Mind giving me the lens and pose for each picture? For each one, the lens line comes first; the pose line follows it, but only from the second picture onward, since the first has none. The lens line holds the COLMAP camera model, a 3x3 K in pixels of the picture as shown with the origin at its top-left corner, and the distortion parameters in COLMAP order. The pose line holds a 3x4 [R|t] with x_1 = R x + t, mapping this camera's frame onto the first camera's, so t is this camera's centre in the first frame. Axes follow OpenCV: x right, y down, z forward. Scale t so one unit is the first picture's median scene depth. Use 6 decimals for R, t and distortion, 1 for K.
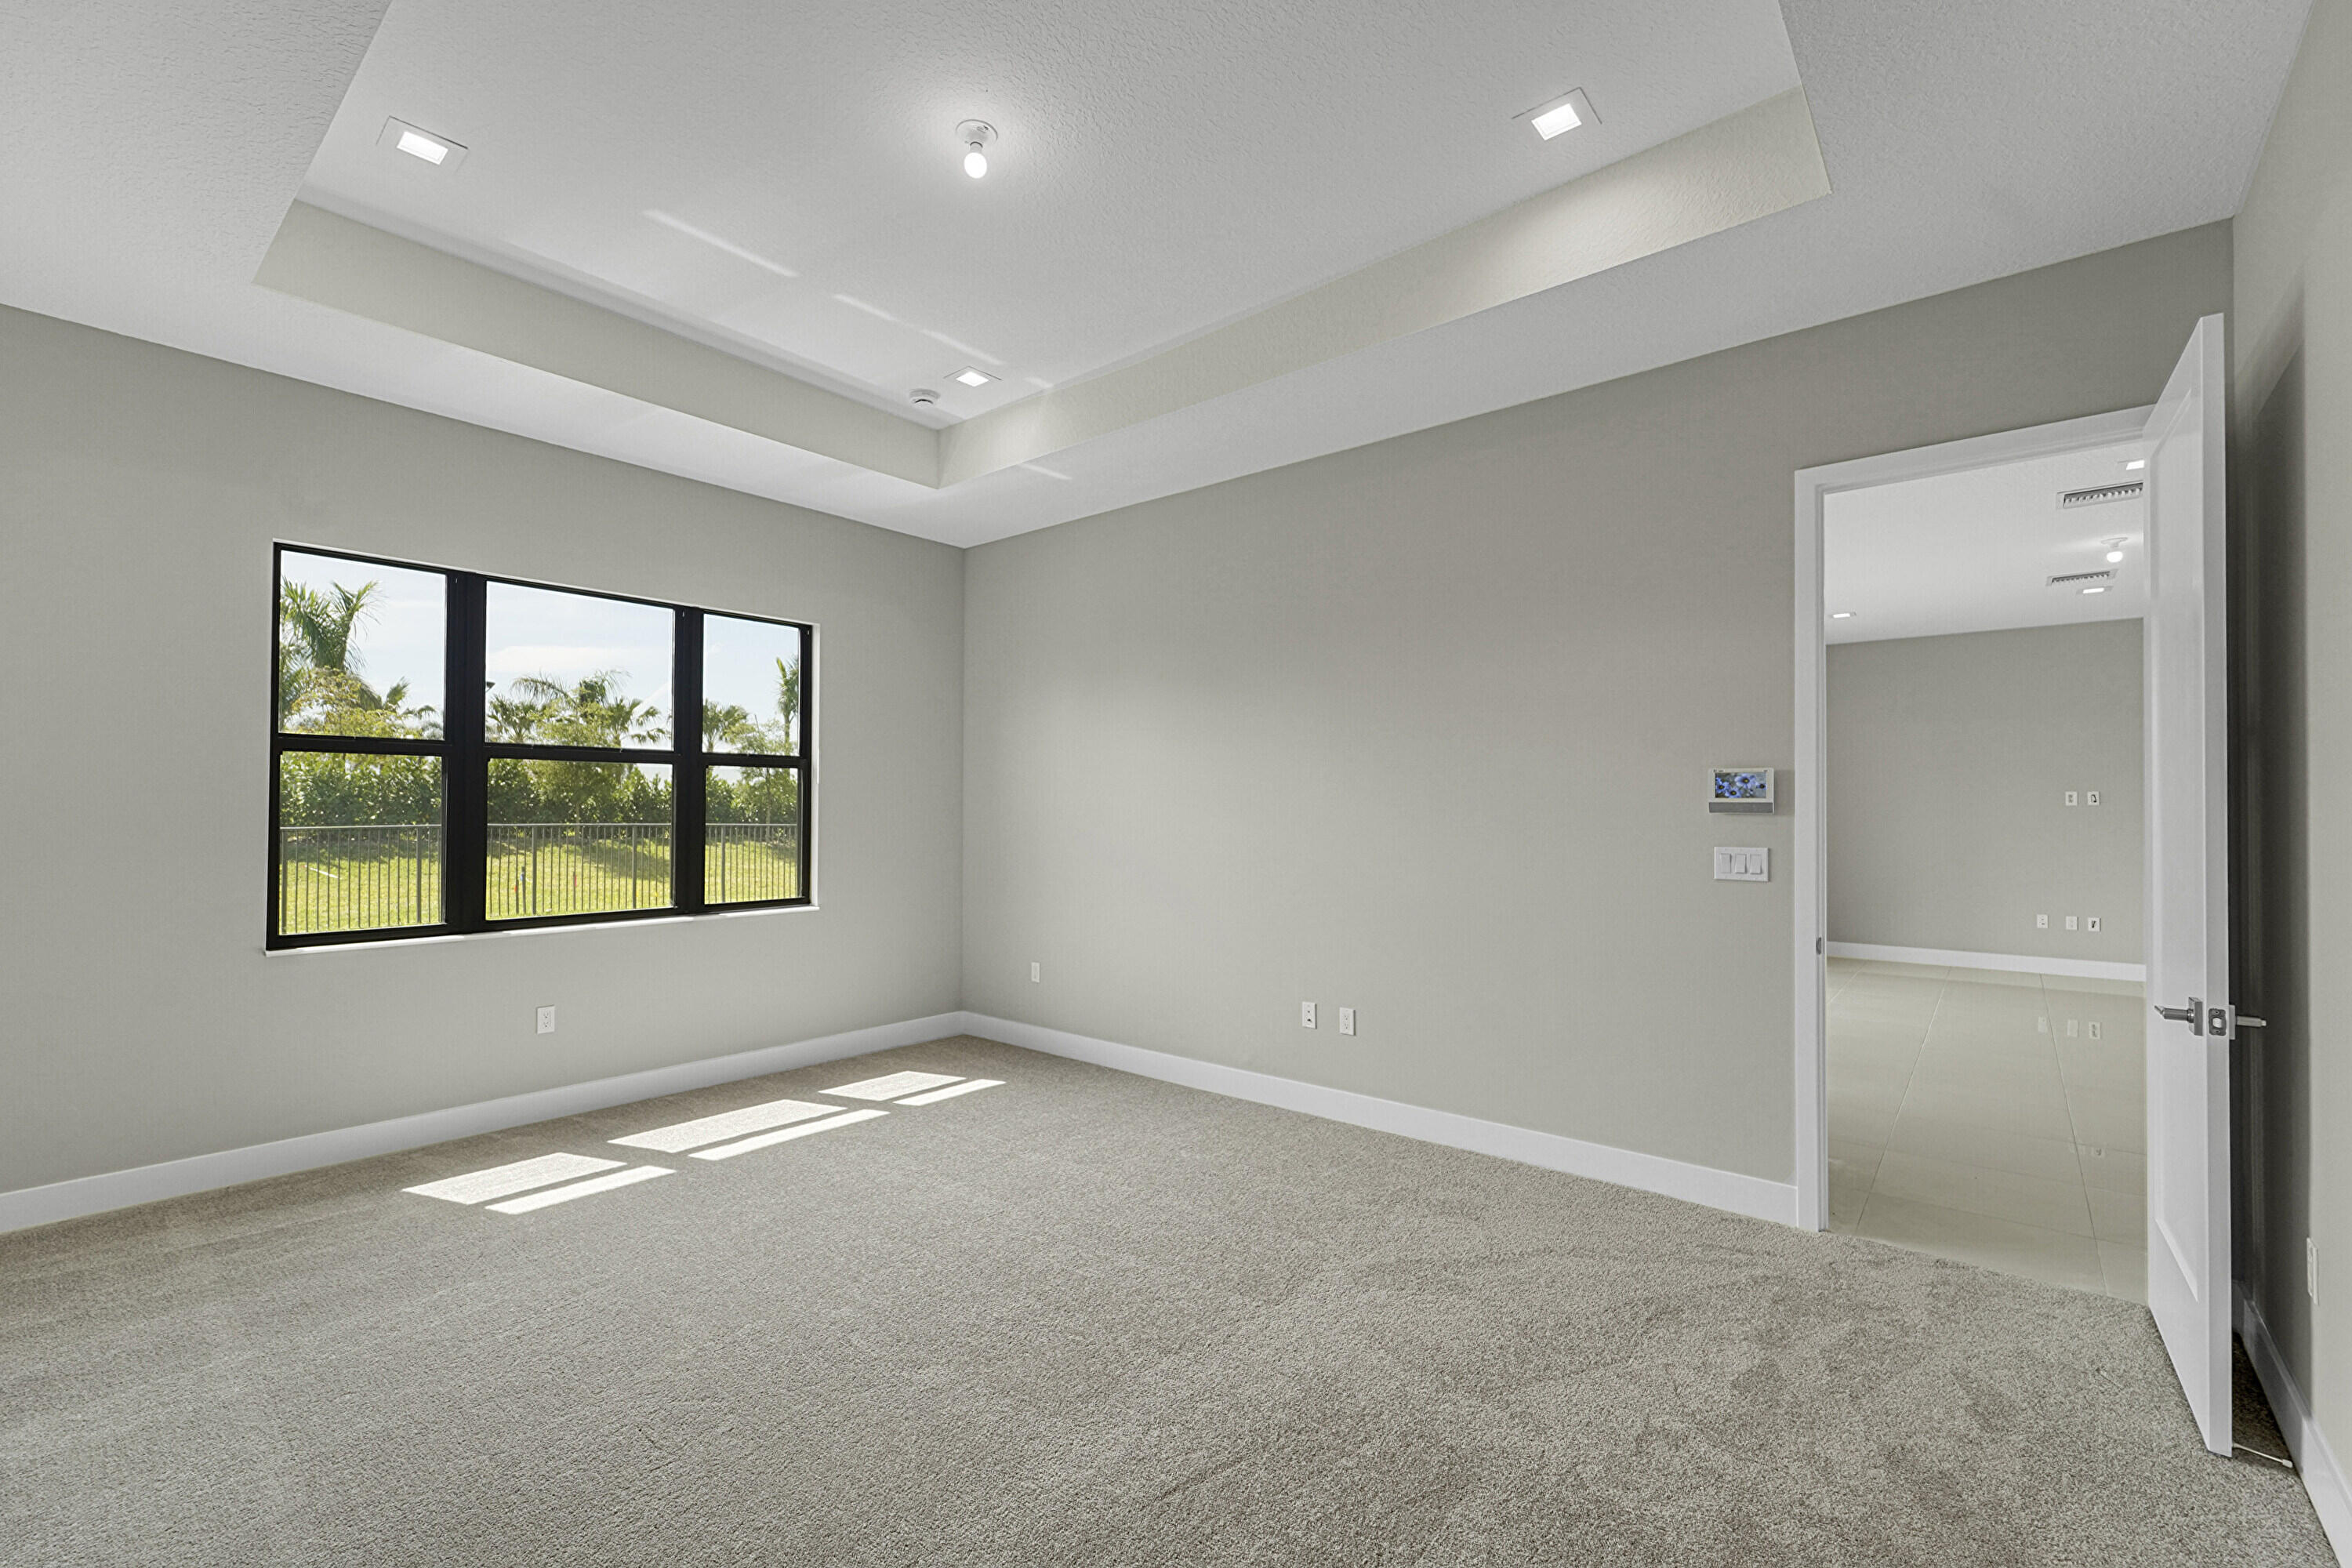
lens RADIAL K [[1015.1, 0, 1190.4], [0, 1015.1, 792.4], [0, 0, 1]] dist [-0.000310, 0.000069]
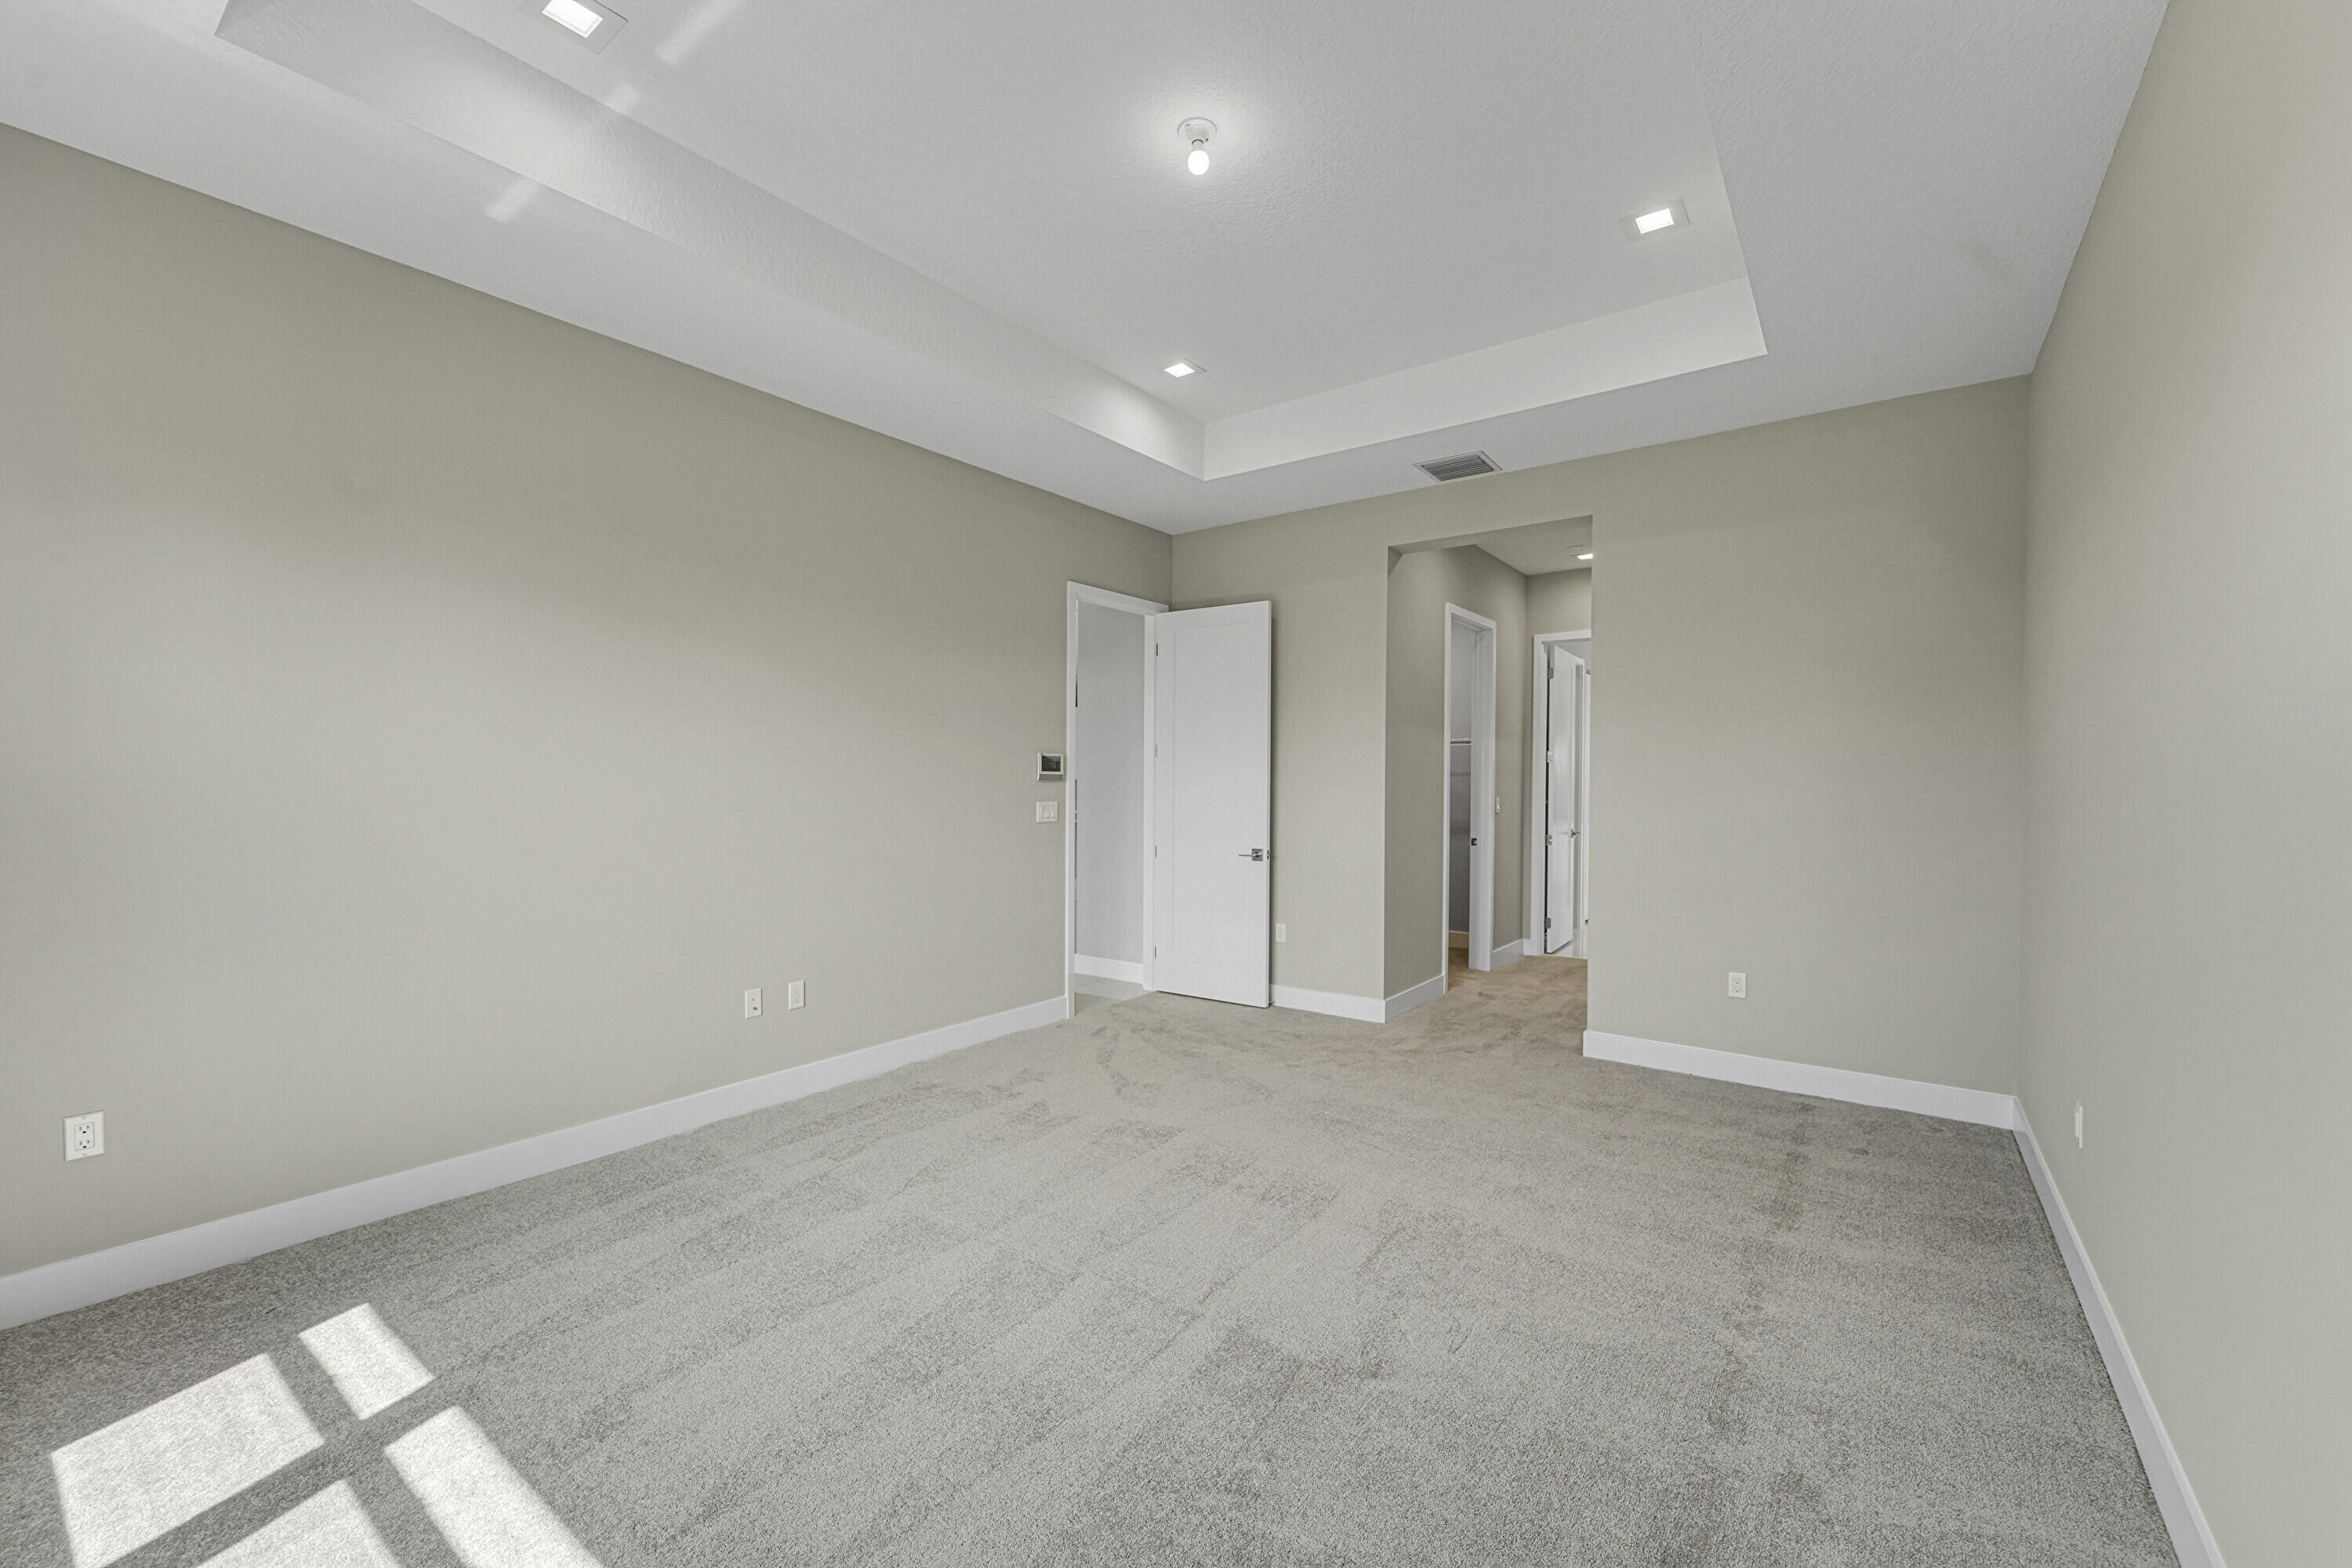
lens RADIAL K [[944.8, 0, 1176.0], [0, 944.8, 784.0], [0, 0, 1]] dist [-0.000331, 0.000091]
pose [[-0.059787, -0.016354, 0.998077, -0.988657], [-0.027010, 0.999526, 0.014759, -0.003347], [-0.997846, -0.026076, -0.060200, 0.880279]]
